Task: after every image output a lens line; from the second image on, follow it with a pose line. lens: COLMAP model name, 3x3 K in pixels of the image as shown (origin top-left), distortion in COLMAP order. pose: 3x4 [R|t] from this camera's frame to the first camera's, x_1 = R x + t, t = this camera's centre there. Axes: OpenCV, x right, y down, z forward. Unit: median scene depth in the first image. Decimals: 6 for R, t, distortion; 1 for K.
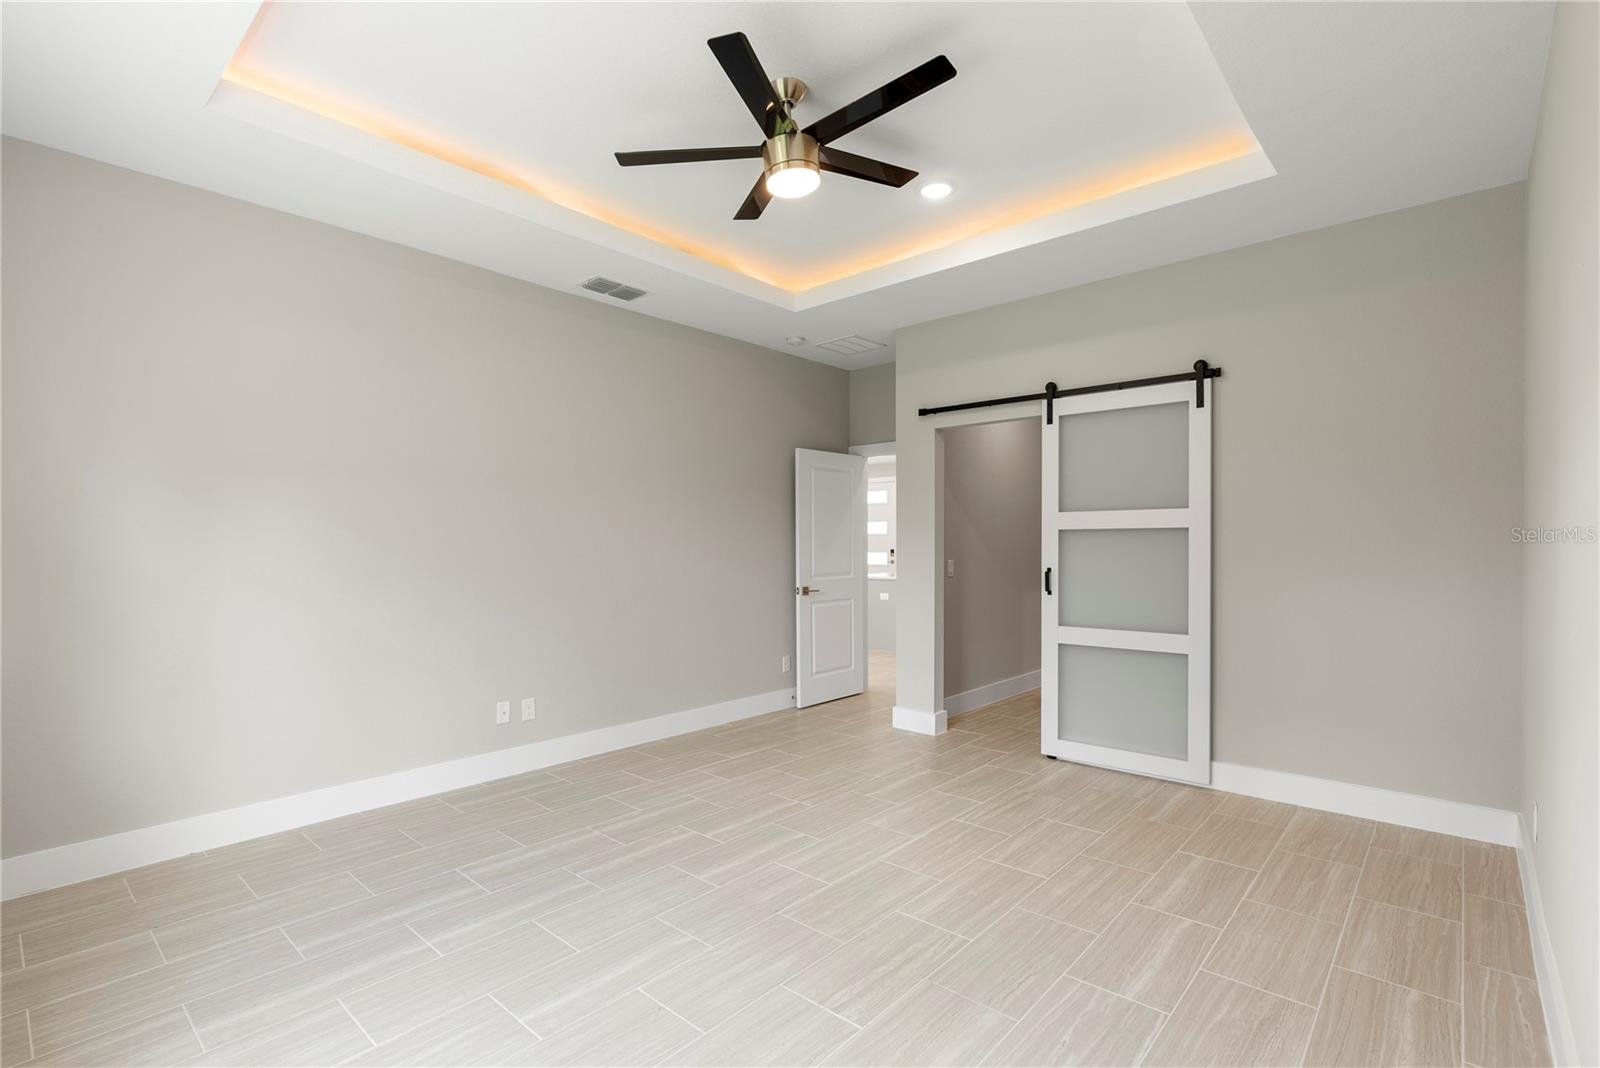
lens RADIAL K [[743.2, 0, 793.1], [0, 743.2, 556.9], [0, 0, 1]] dist [0.000777, 0.000618]
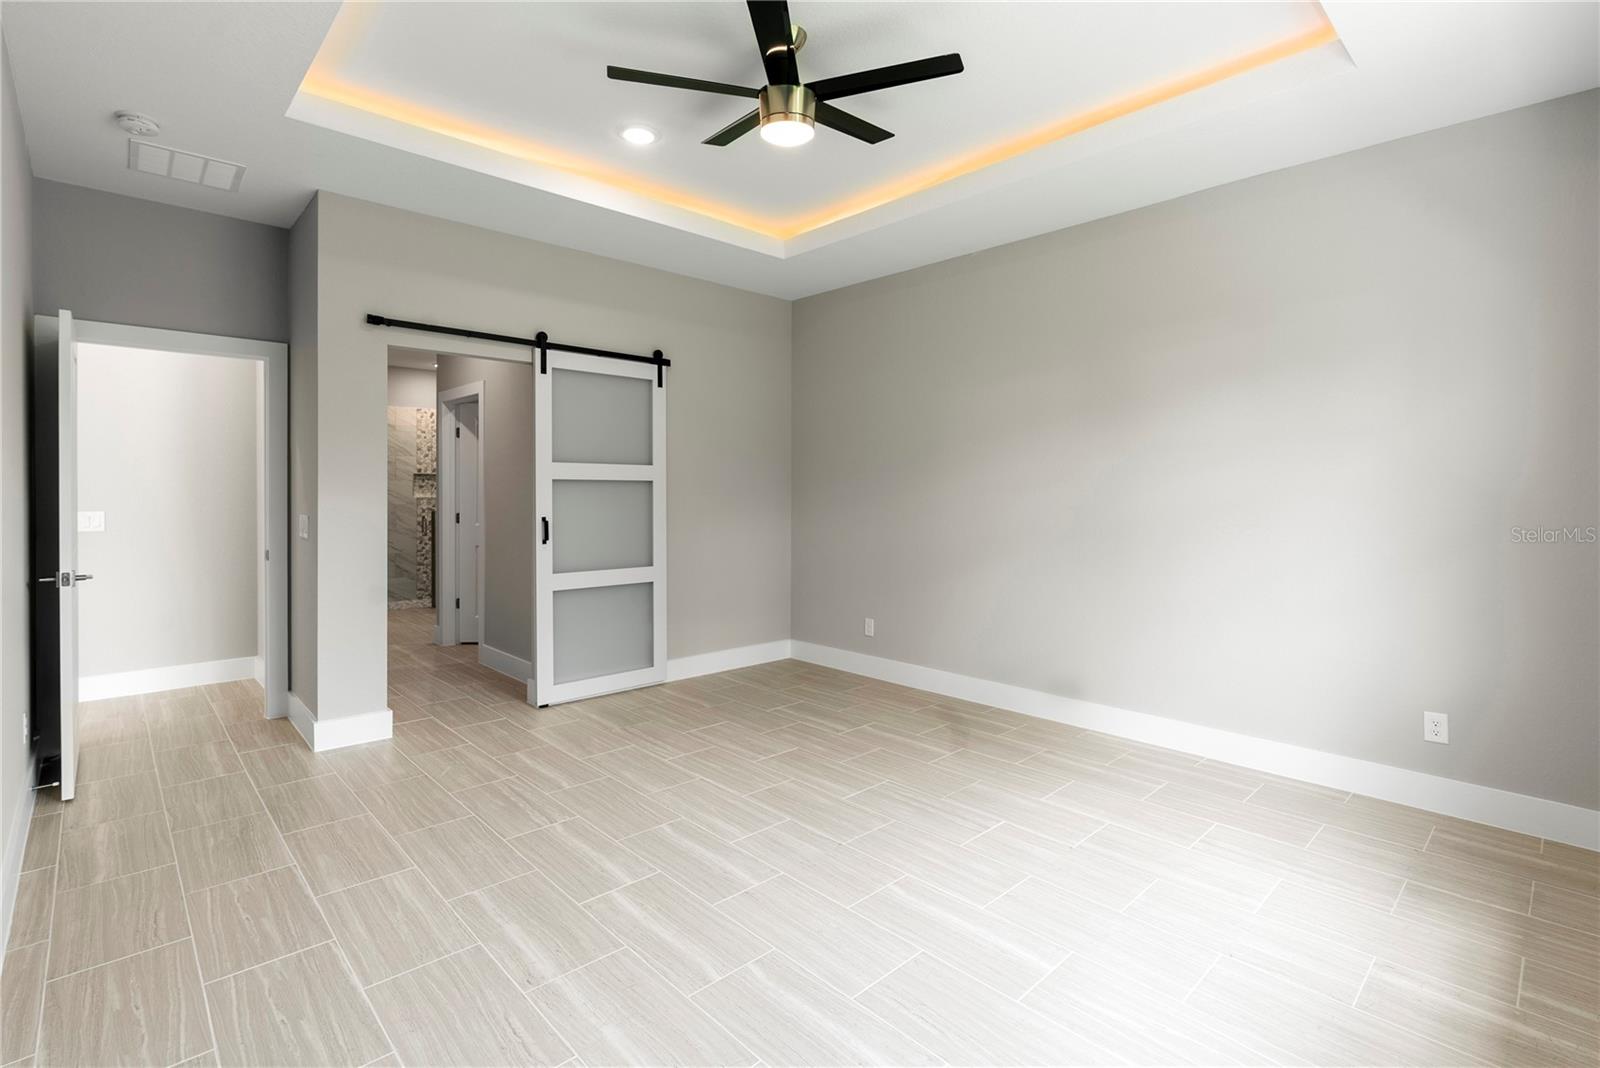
lens RADIAL K [[748.7, 0, 806.6], [0, 748.7, 511.2], [0, 0, 1]] dist [-0.014691, 0.000134]
pose [[0.082964, -0.020537, 0.996341, -0.716689], [0.014879, 0.999702, 0.019367, -0.008953], [-0.996441, 0.013217, 0.083245, 0.644212]]
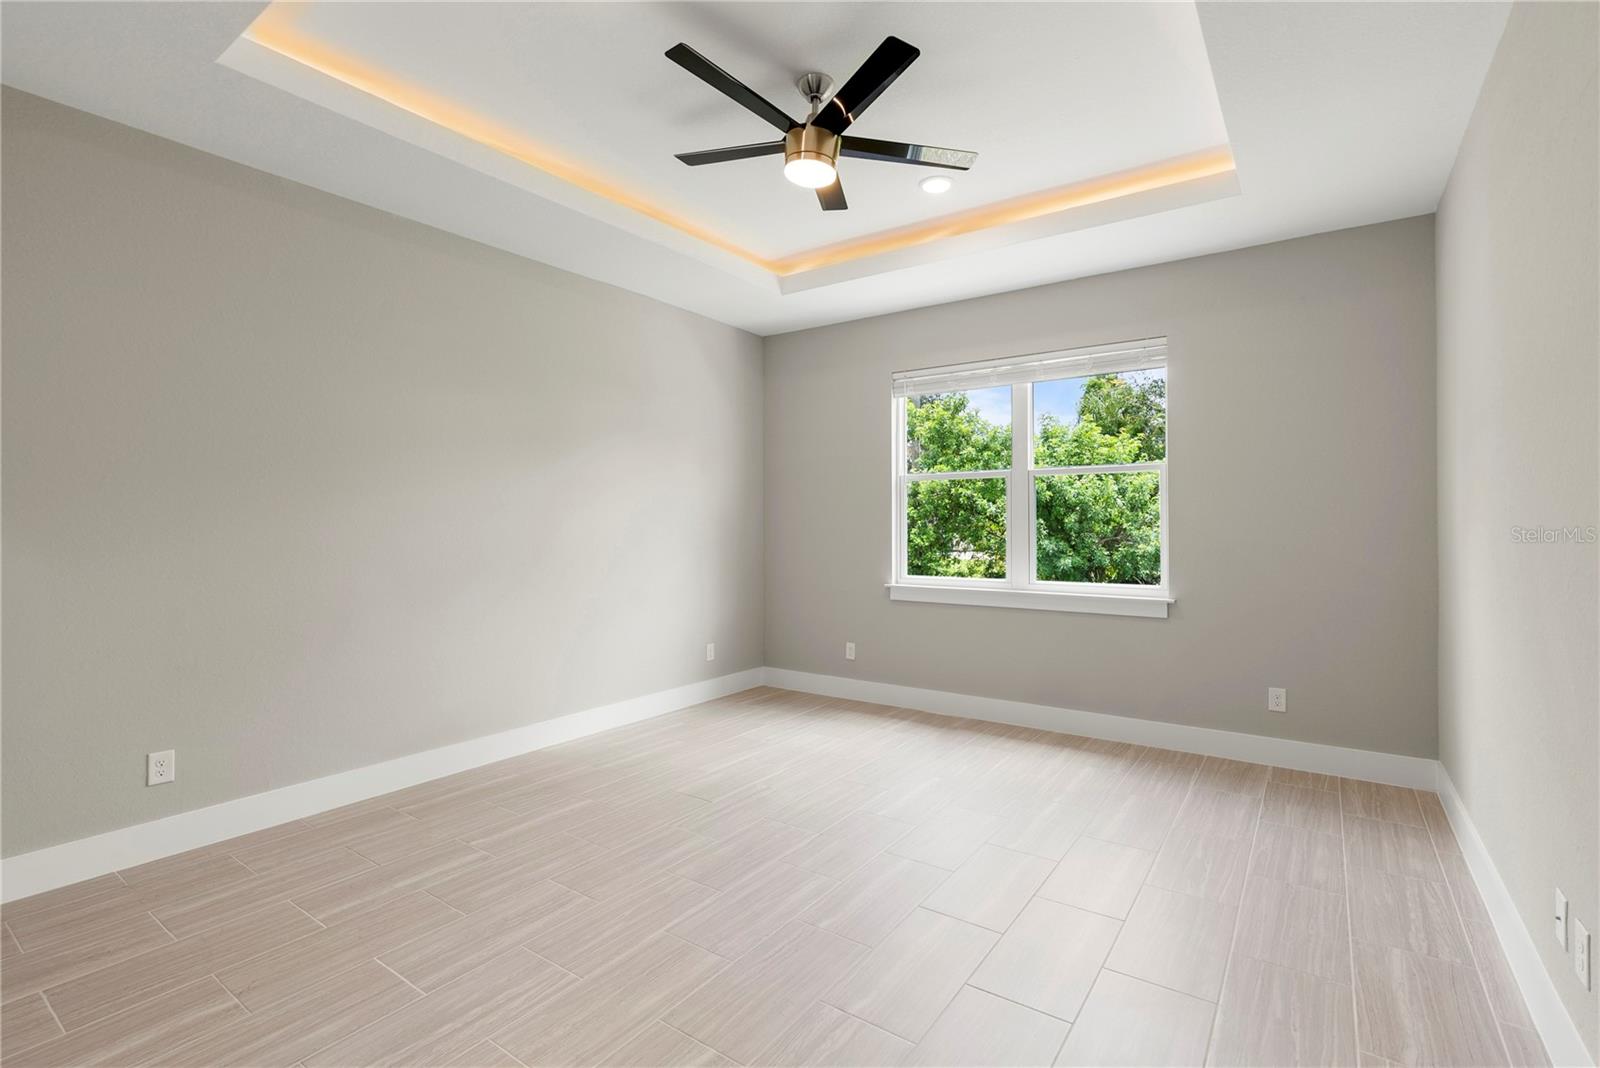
lens RADIAL K [[748.7, 0, 806.6], [0, 748.7, 511.2], [0, 0, 1]] dist [-0.014691, 0.000134]
pose [[-0.992350, 0.002569, -0.123429, 0.097204], [0.001870, 0.999982, 0.005775, -0.029383], [0.123442, 0.005500, -0.992337, 1.463772]]
